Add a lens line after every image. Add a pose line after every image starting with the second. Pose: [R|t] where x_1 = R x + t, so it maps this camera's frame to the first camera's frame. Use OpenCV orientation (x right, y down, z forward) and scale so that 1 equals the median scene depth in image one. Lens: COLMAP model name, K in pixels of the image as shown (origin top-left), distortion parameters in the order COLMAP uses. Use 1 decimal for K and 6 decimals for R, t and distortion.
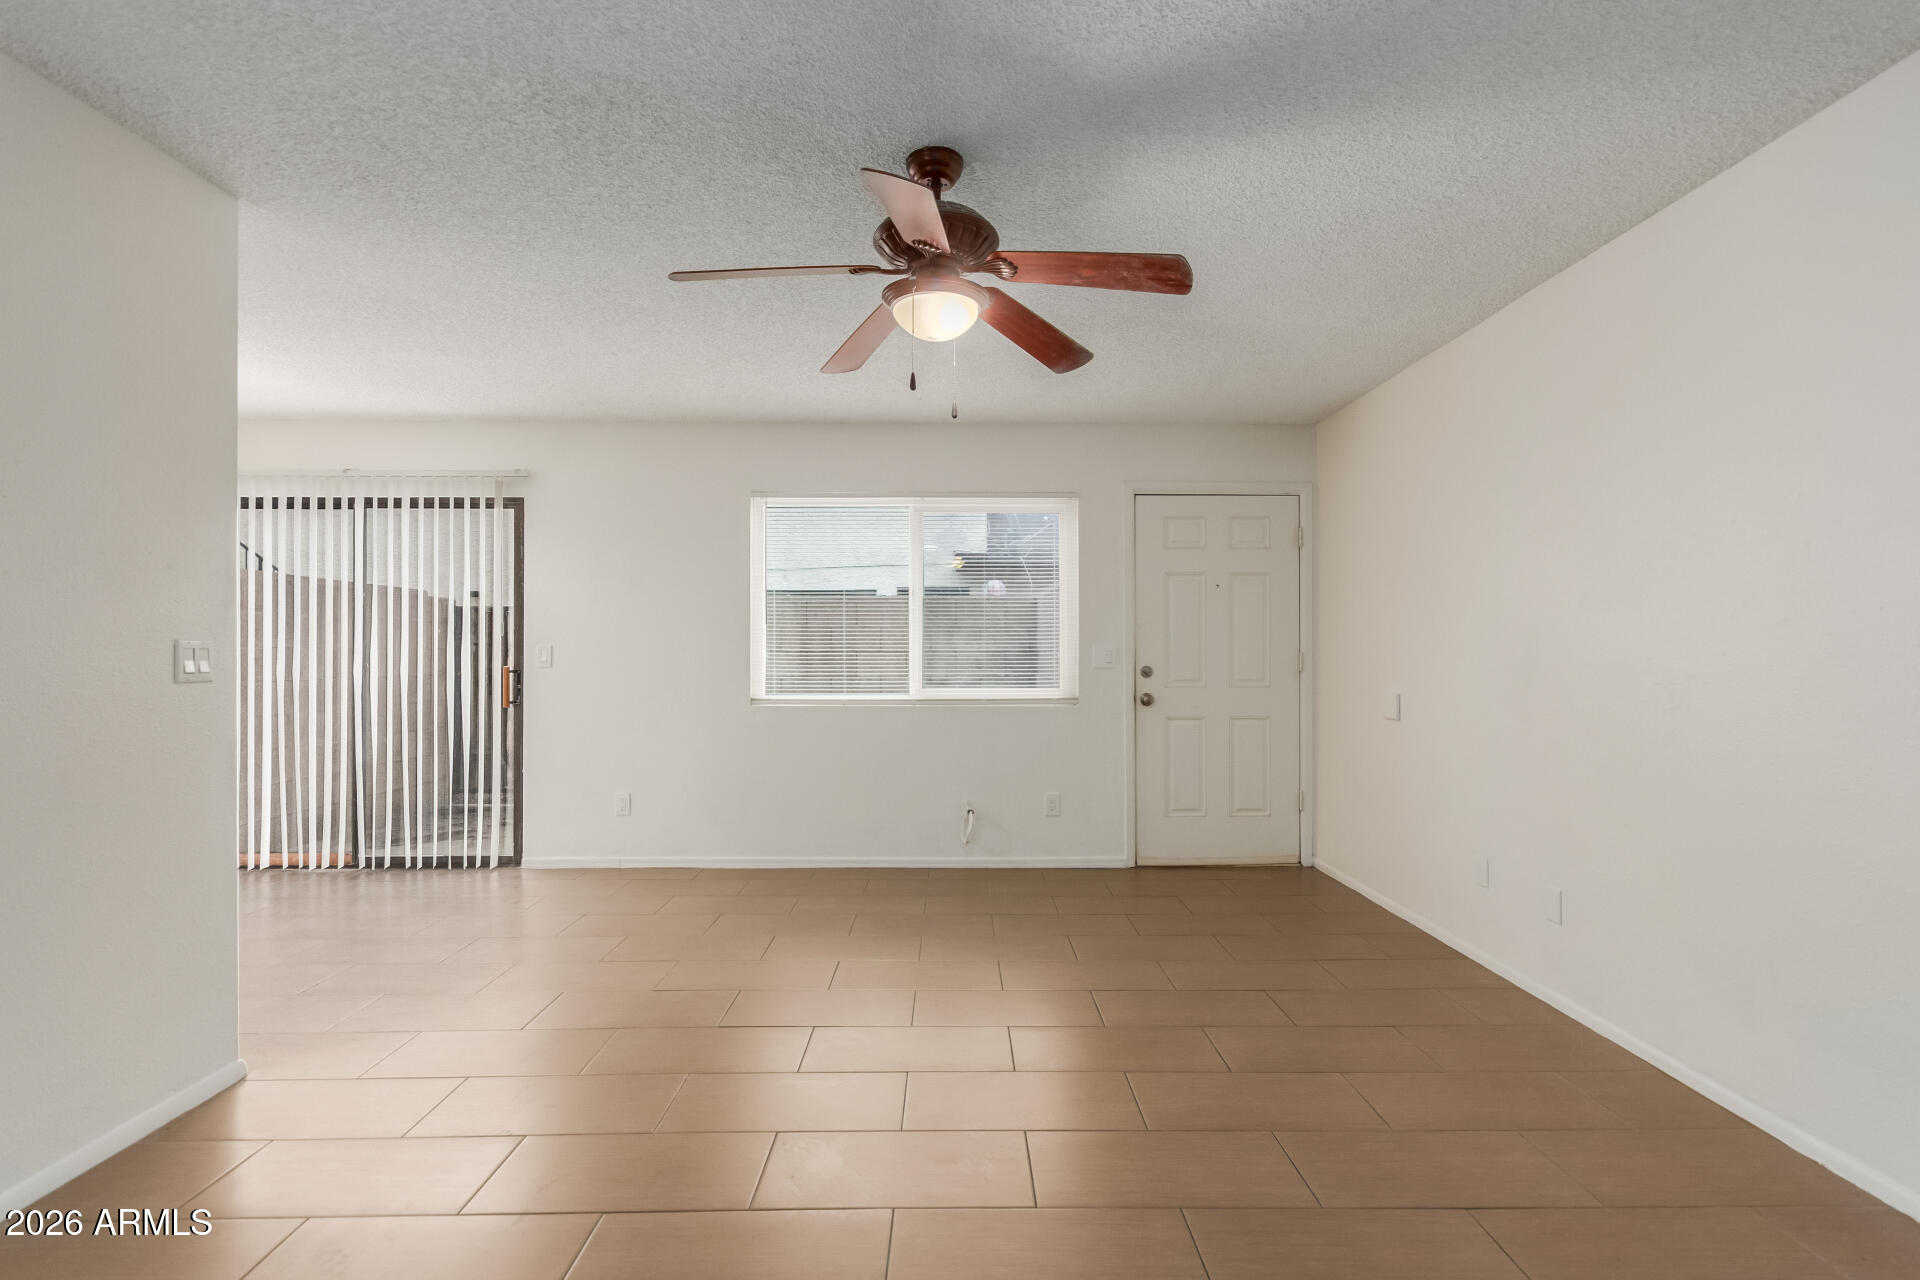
lens RADIAL K [[893.4, 0, 945.4], [0, 893.4, 649.3], [0, 0, 1]] dist [0.008012, 0.001886]
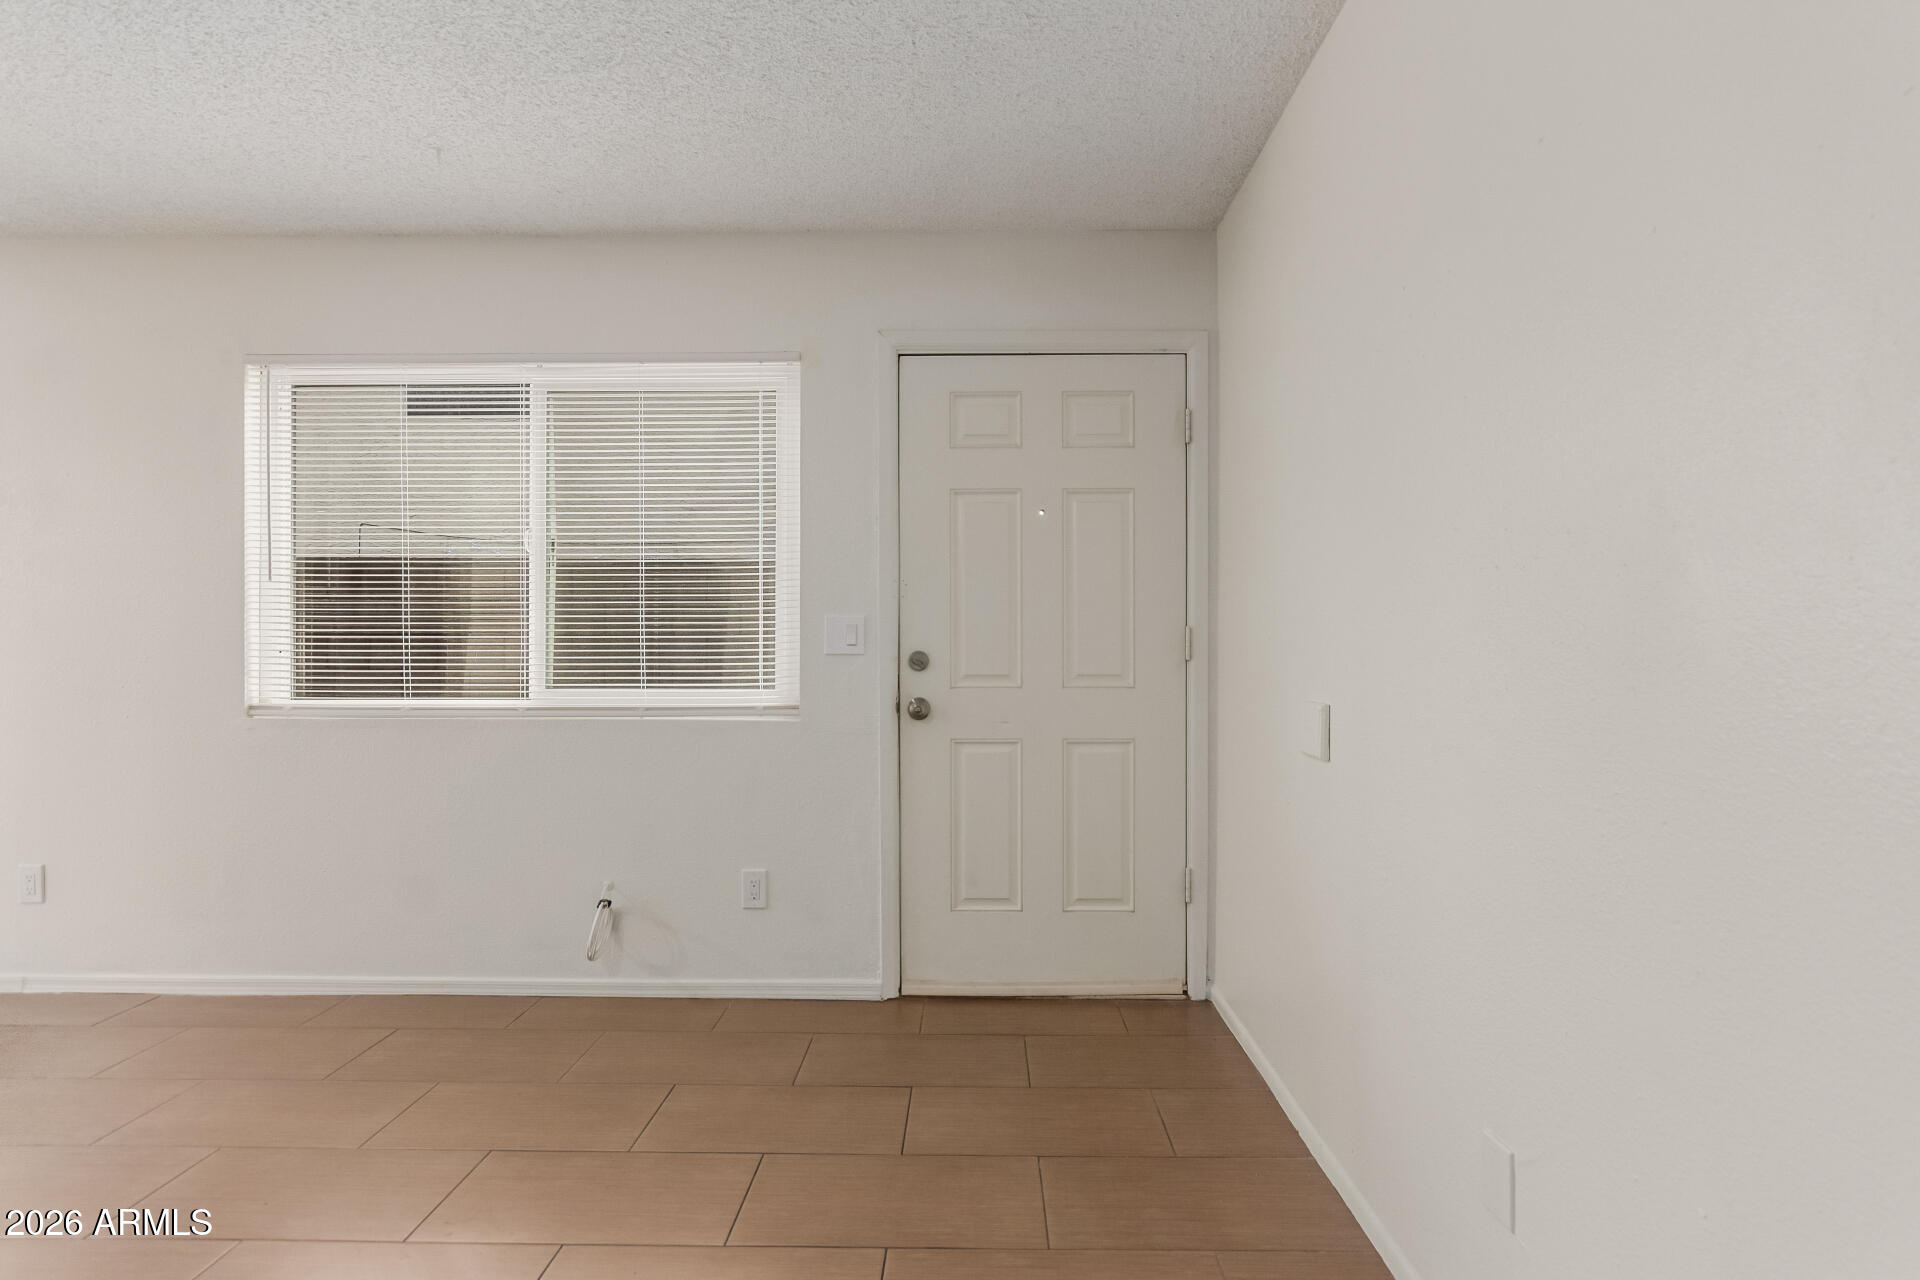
lens RADIAL K [[893.4, 0, 978.9], [0, 893.4, 637.6], [0, 0, 1]] dist [0.008012, 0.001886]
pose [[0.999143, -0.000844, -0.041378, 0.288046], [0.001178, 0.999967, 0.008037, 0.005375], [0.041370, -0.008079, 0.999111, 0.423454]]
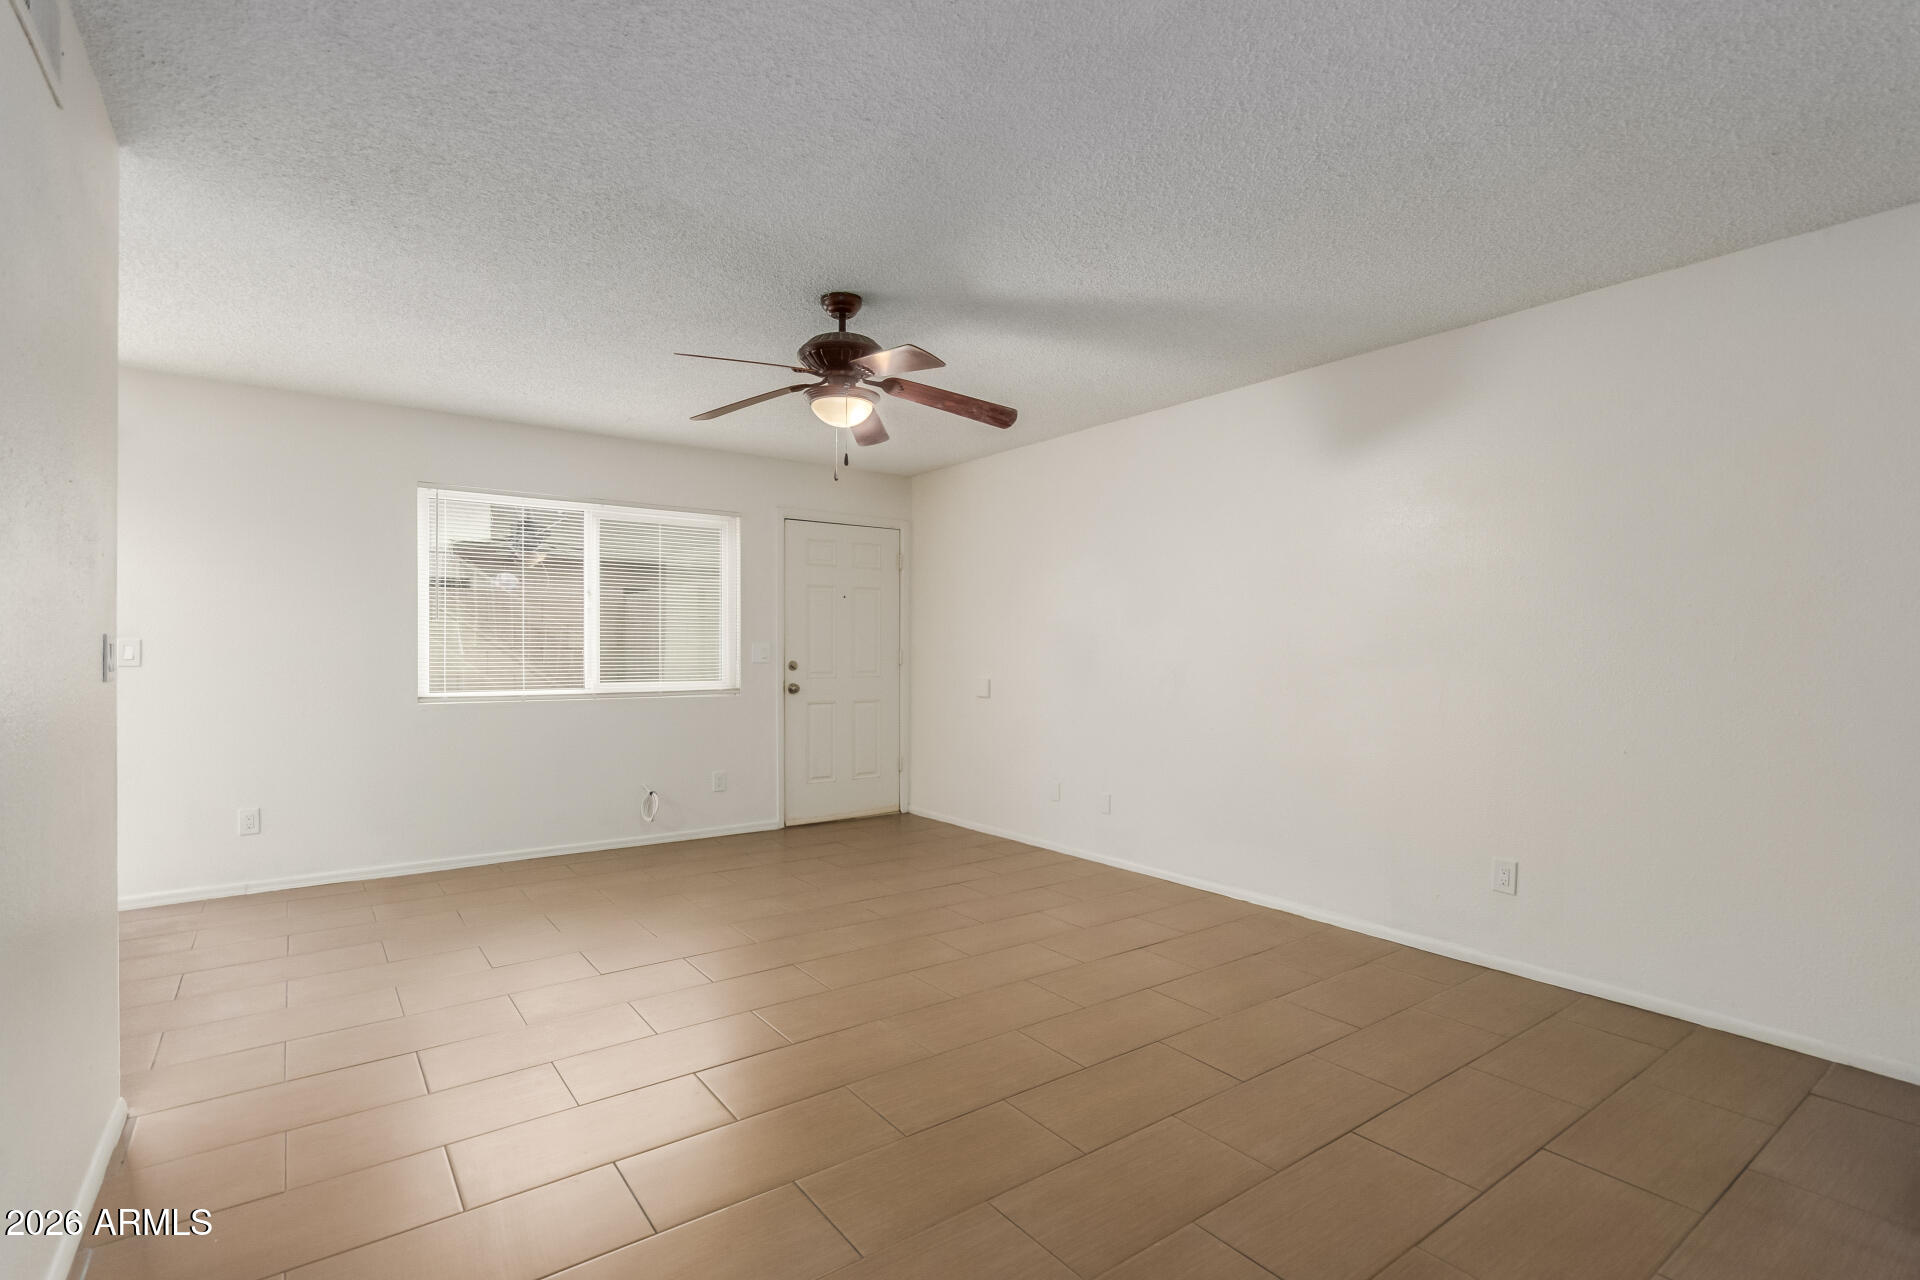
lens RADIAL K [[893.4, 0, 932.4], [0, 893.4, 646.7], [0, 0, 1]] dist [0.008012, 0.001886]
pose [[0.826810, 0.002857, 0.562473, -0.300081], [-0.003112, 0.999995, -0.000505, -0.000345], [-0.562472, -0.001333, 0.826815, -0.106443]]
